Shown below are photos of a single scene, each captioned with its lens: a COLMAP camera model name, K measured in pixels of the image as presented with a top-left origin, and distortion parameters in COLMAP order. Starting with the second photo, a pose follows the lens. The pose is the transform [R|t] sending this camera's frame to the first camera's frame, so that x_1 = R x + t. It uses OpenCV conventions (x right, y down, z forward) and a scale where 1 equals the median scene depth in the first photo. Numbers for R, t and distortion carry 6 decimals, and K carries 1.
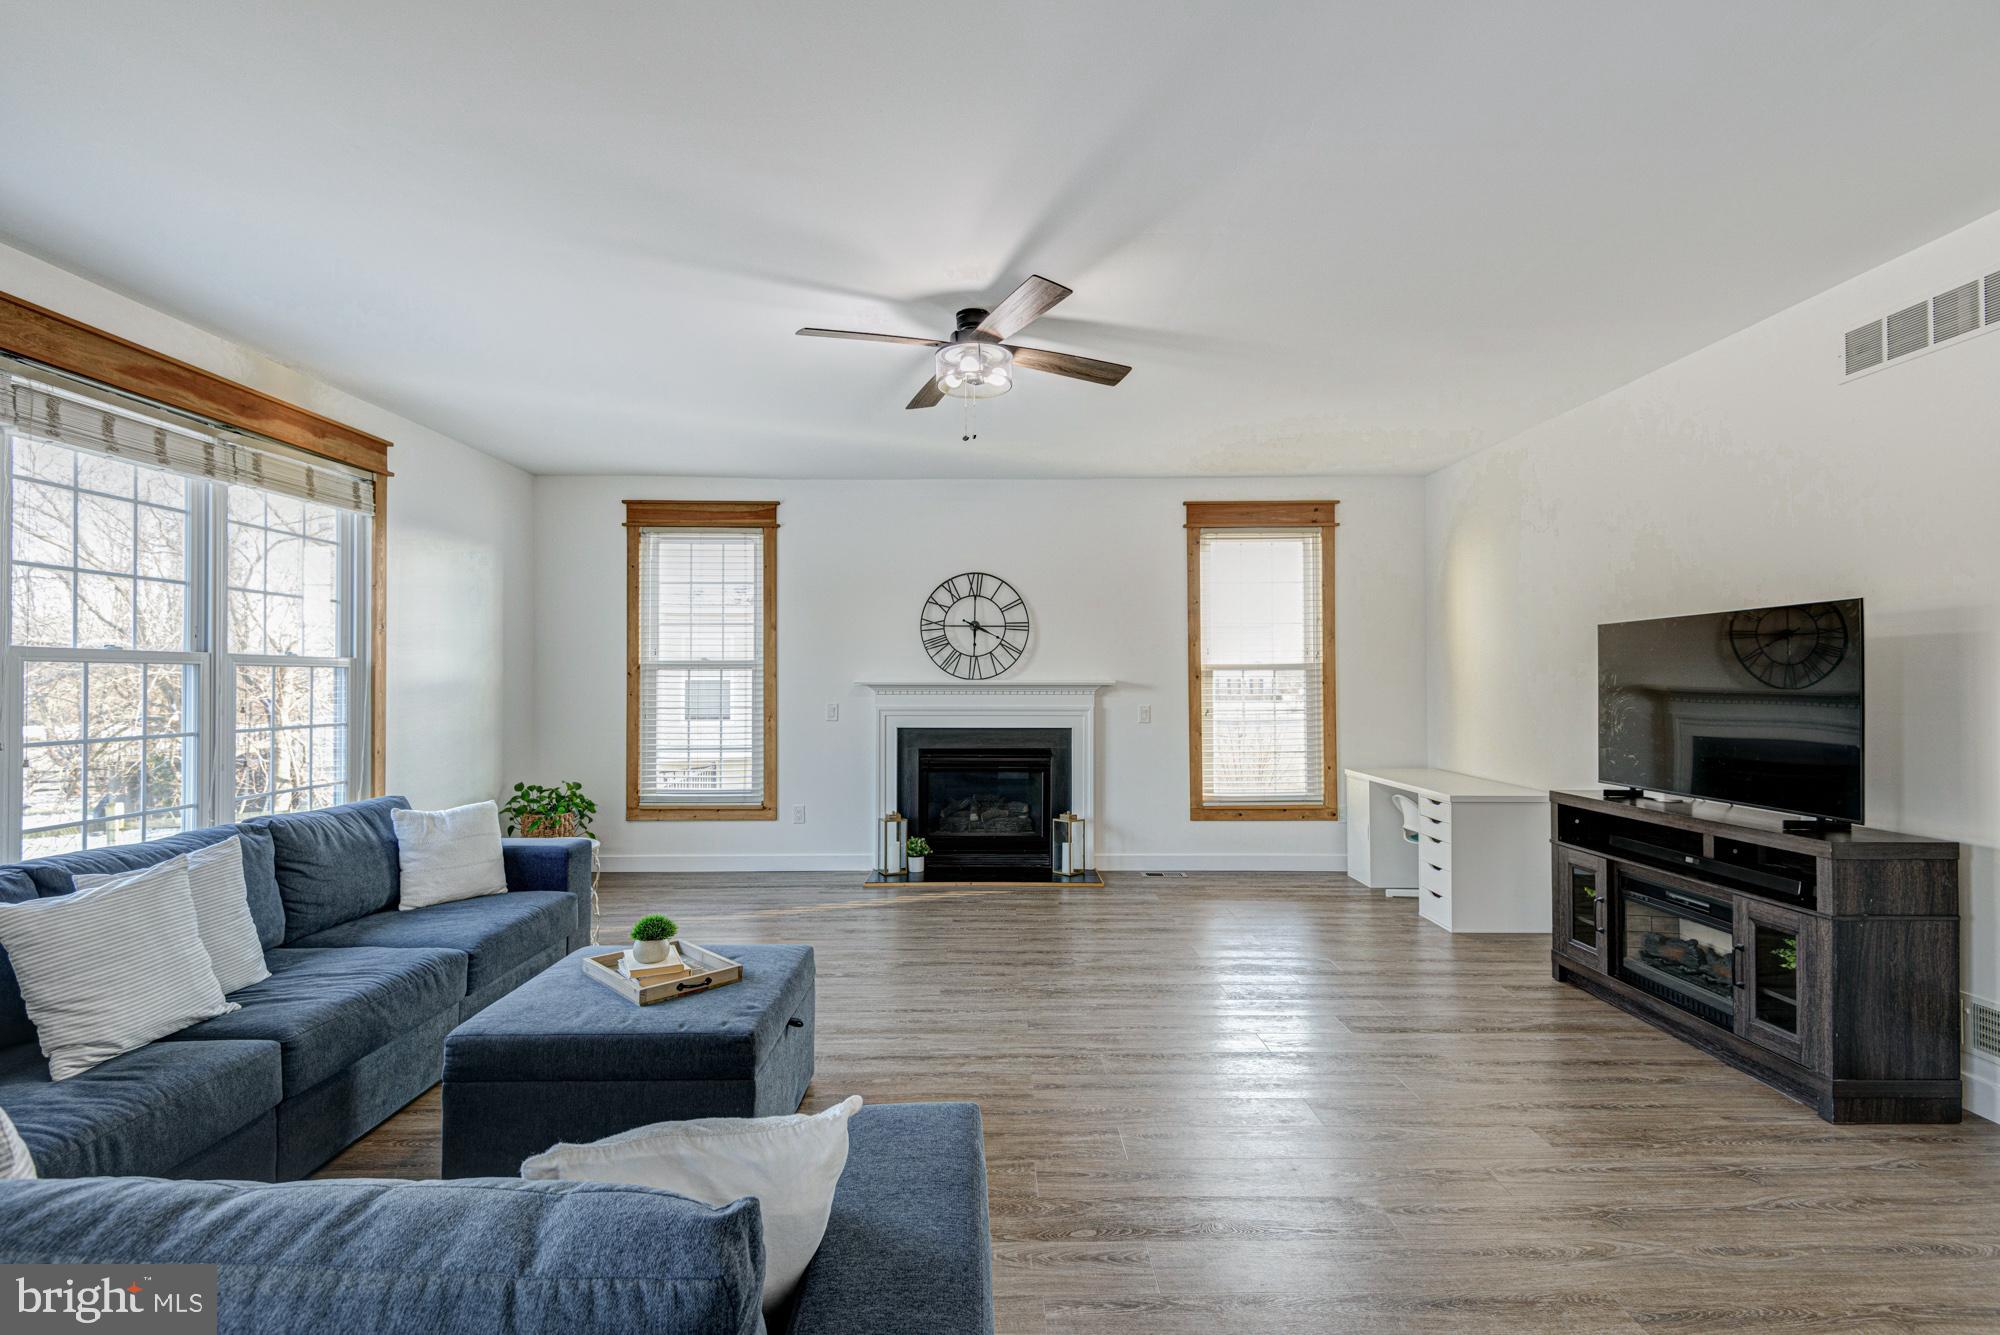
lens RADIAL K [[907.4, 0, 992.5], [0, 907.4, 672.3], [0, 0, 1]] dist [0.031015, -0.022225]
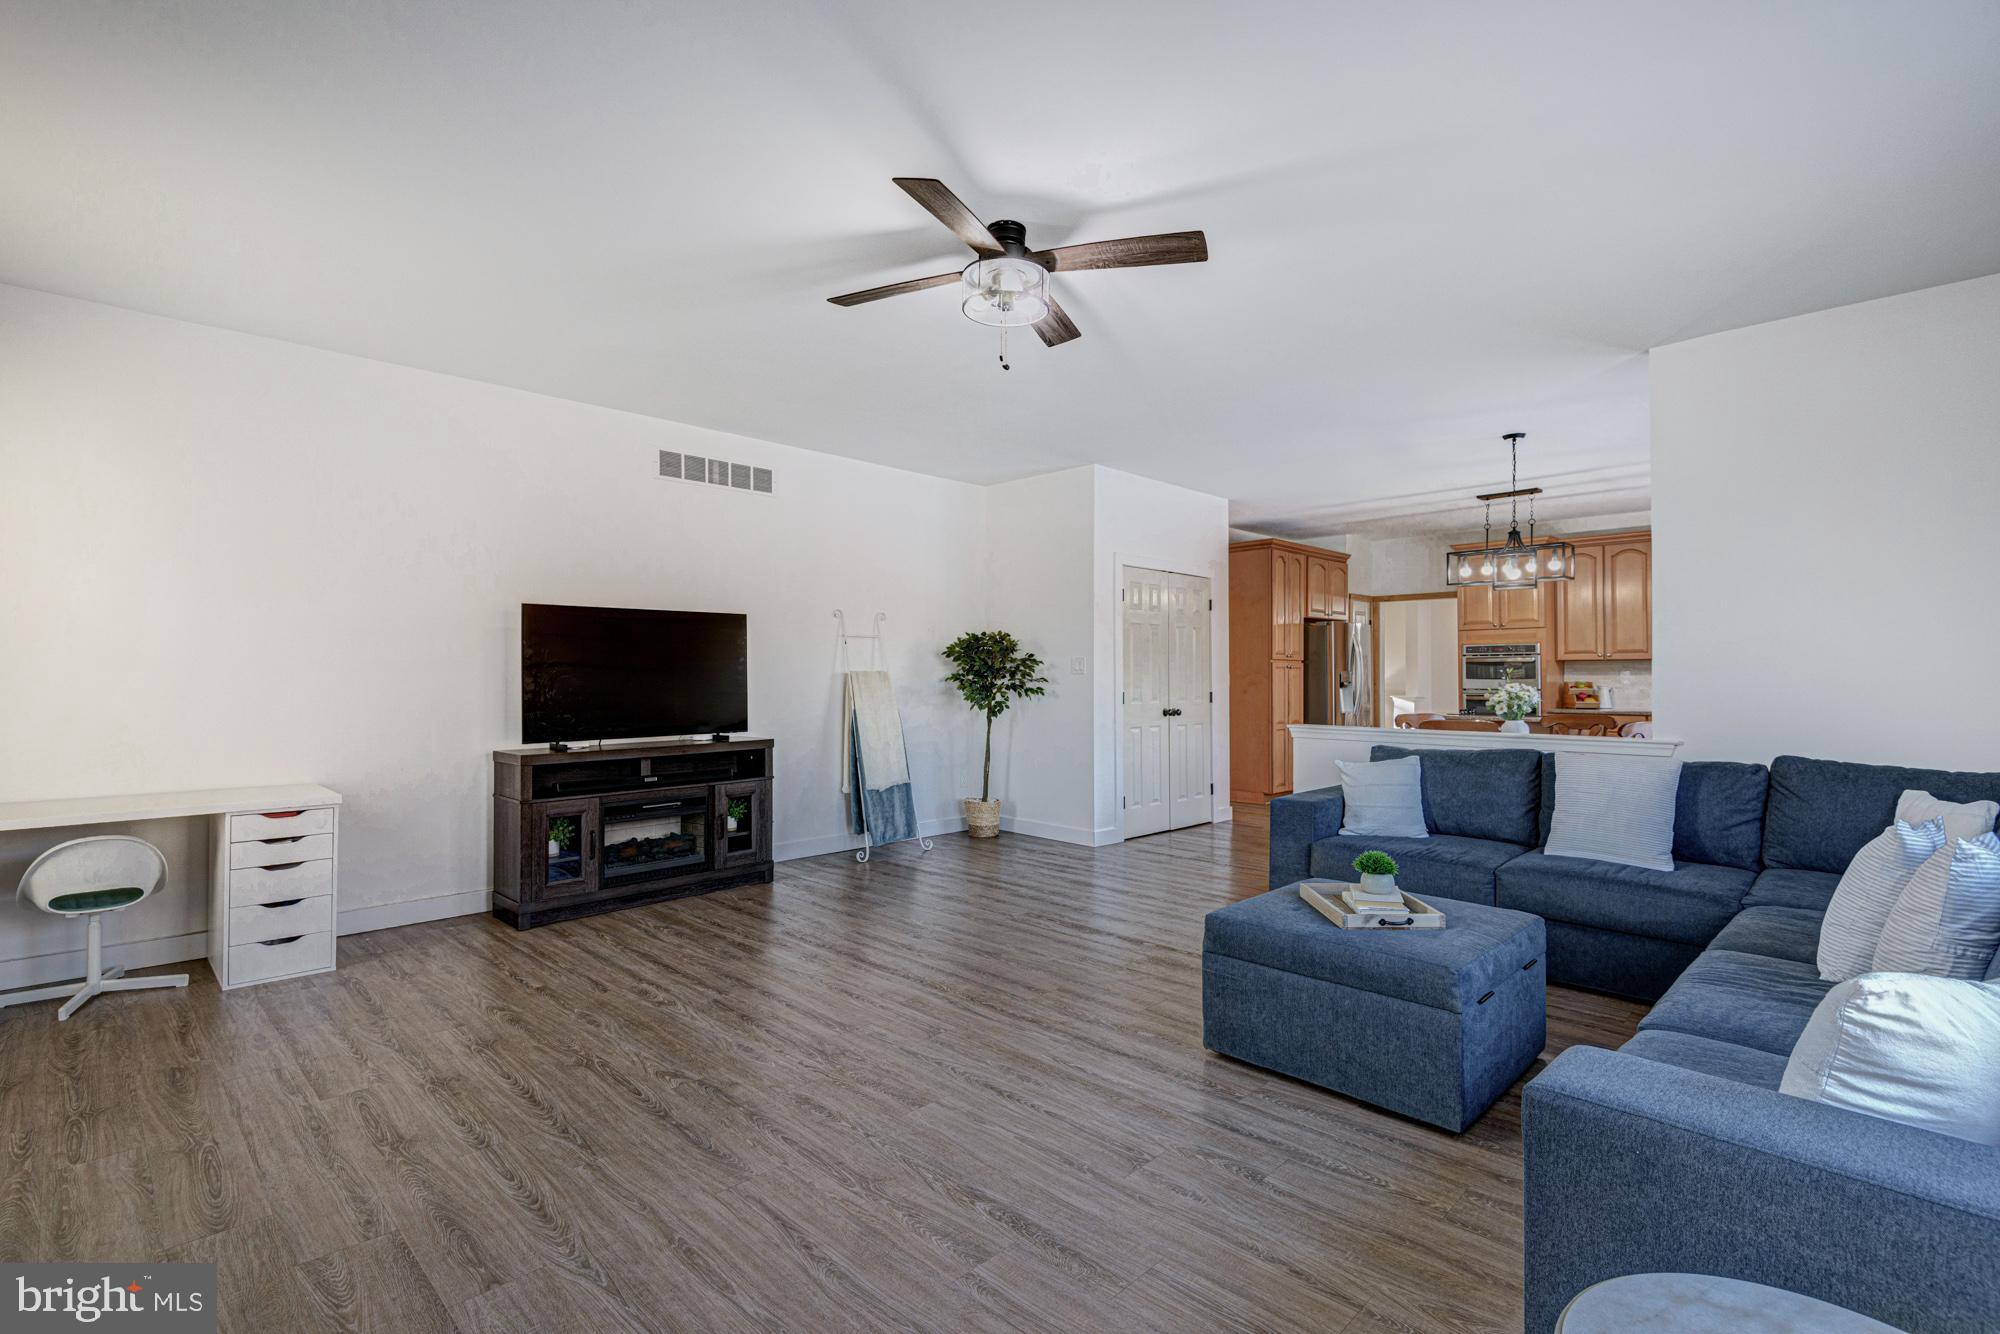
lens RADIAL K [[907.4, 0, 992.5], [0, 907.4, 671.8], [0, 0, 1]] dist [0.031015, -0.022225]
pose [[-0.702282, 0.005350, 0.711879, -0.356284], [-0.006018, 0.999891, -0.013452, 0.028928], [-0.711873, -0.013731, -0.702174, 0.904580]]
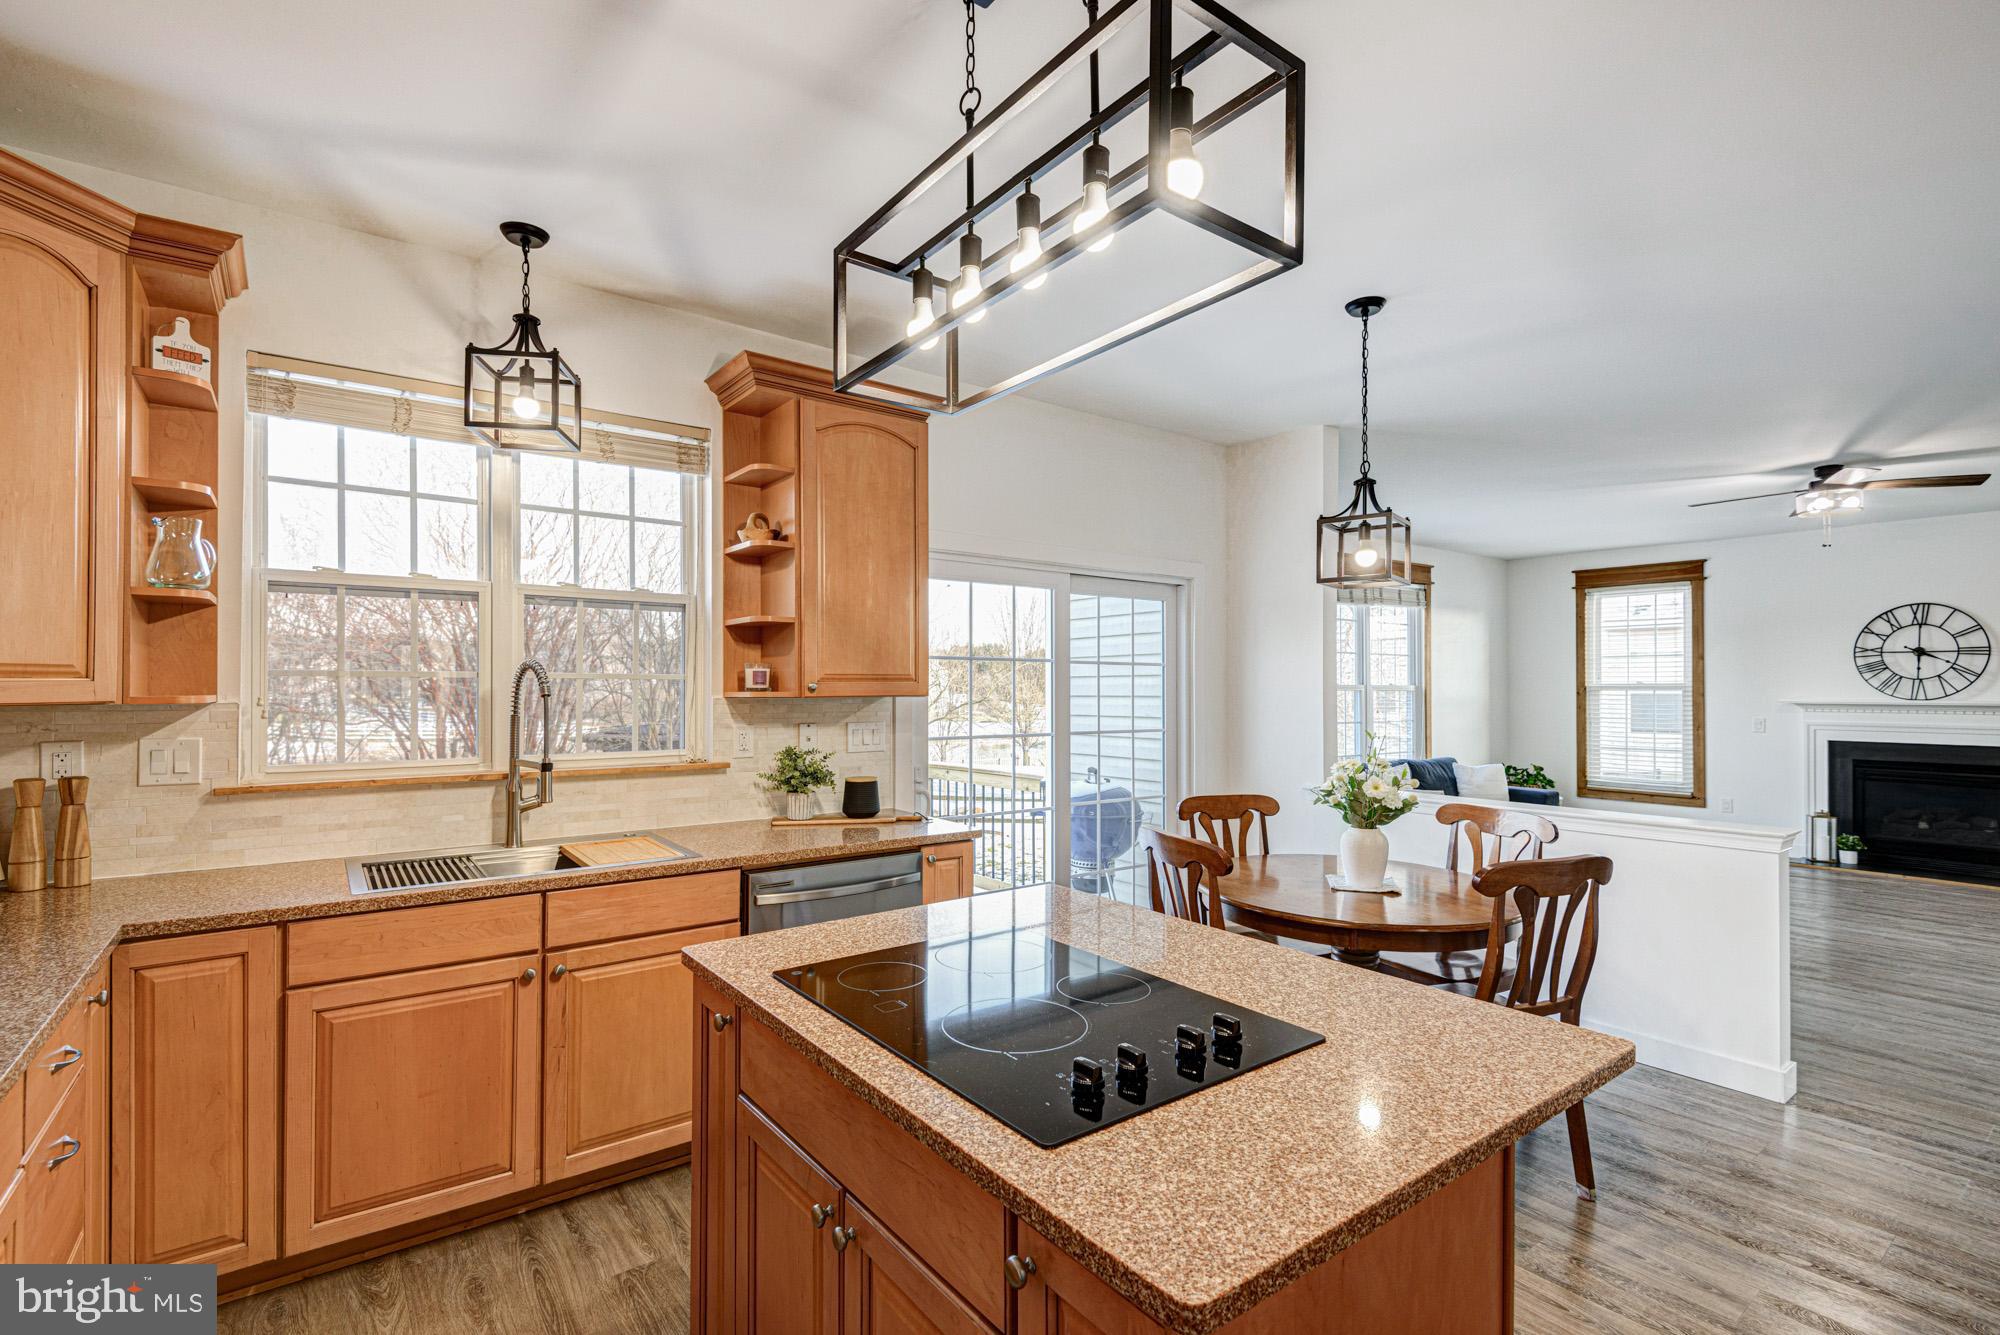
lens RADIAL K [[907.0, 0, 1013.8], [0, 907.0, 681.7], [0, 0, 1]] dist [0.017499, -0.009602]
pose [[0.602189, -0.004278, -0.798342, 0.209715], [0.005521, 0.999984, -0.001195, -0.019433], [0.798334, -0.003688, 0.602203, -0.567382]]
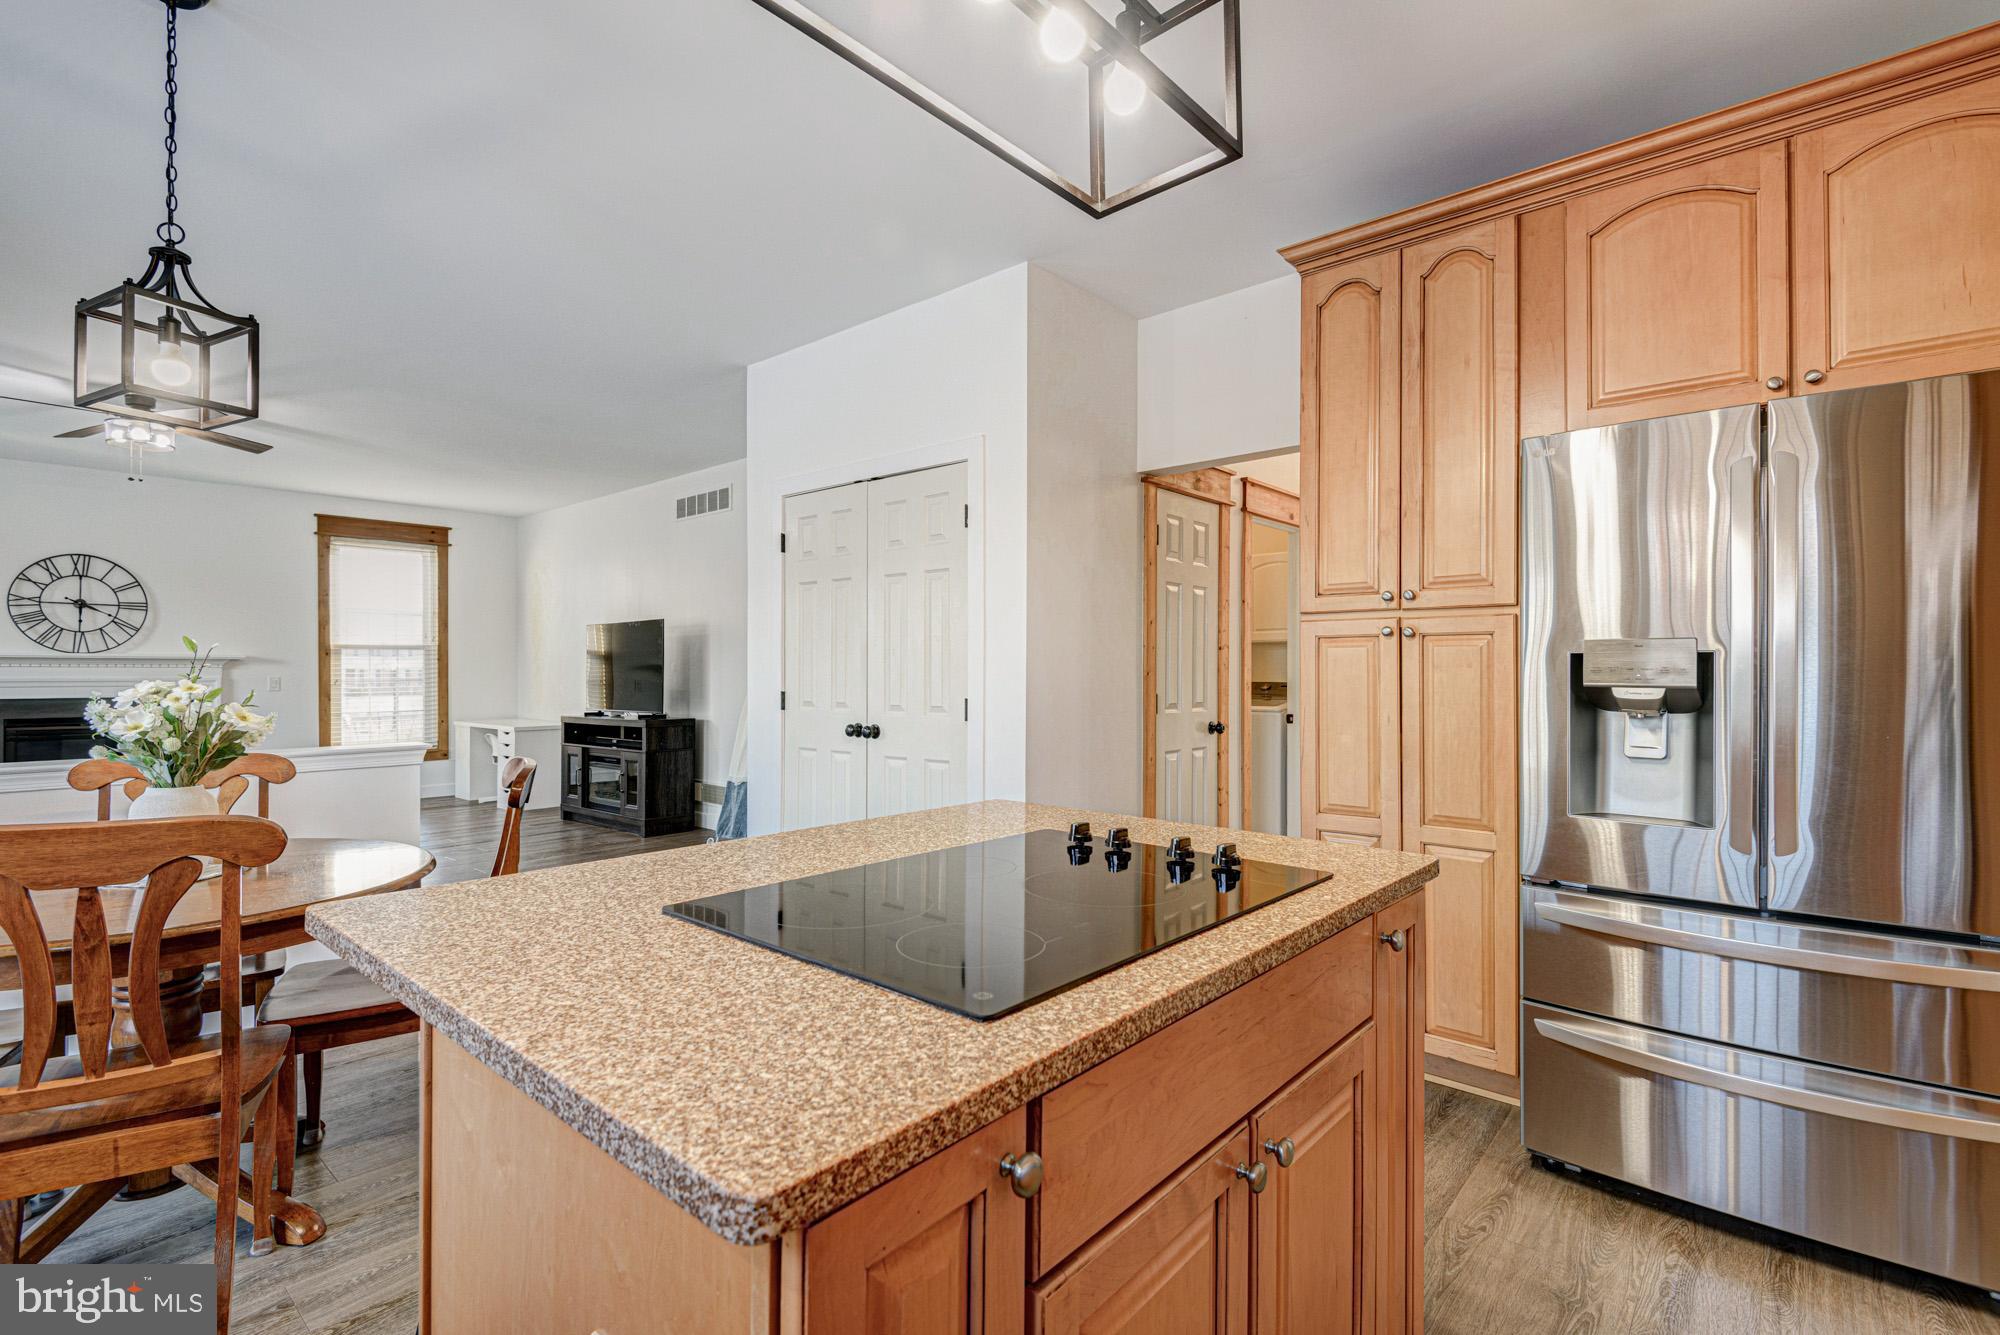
lens RADIAL K [[906.4, 0, 1000.0], [0, 906.4, 667.5], [0, 0, 1]] dist [0.000168, -0.004337]
pose [[0.653899, 0.003335, 0.756574, -0.118582], [-0.006580, 0.999978, 0.001279, 0.016903], [-0.756553, -0.005815, 0.653906, -0.548772]]
